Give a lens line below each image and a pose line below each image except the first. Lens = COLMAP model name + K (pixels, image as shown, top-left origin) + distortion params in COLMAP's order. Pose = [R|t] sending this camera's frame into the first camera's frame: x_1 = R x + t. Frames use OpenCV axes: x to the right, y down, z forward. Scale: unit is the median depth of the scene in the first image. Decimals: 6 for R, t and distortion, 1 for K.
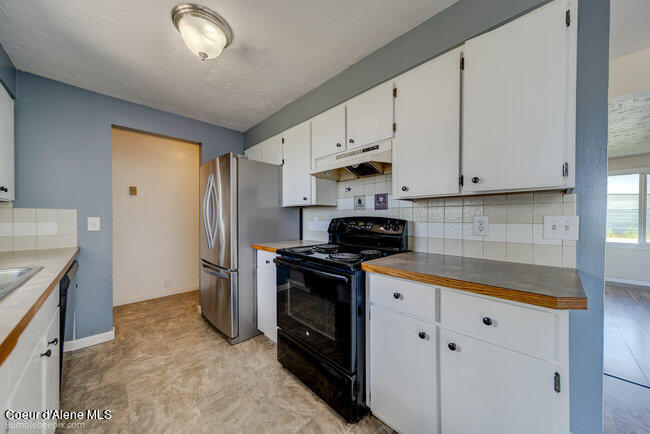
lens RADIAL K [[225.3, 0, 324.9], [0, 225.3, 220.3], [0, 0, 1]] dist [0.007397, -0.000028]
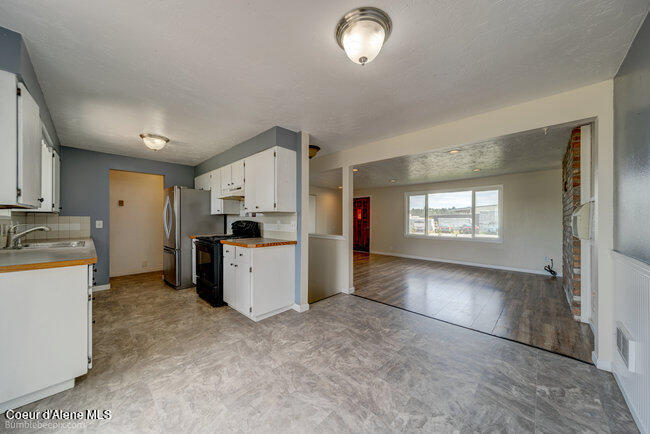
lens RADIAL K [[225.3, 0, 324.9], [0, 225.3, 220.3], [0, 0, 1]] dist [0.007397, -0.000028]
pose [[0.999416, 0.000553, 0.034159, 0.740967], [-0.000328, 0.999978, -0.006612, -0.005277], [-0.034162, 0.006597, 0.999395, -0.896093]]
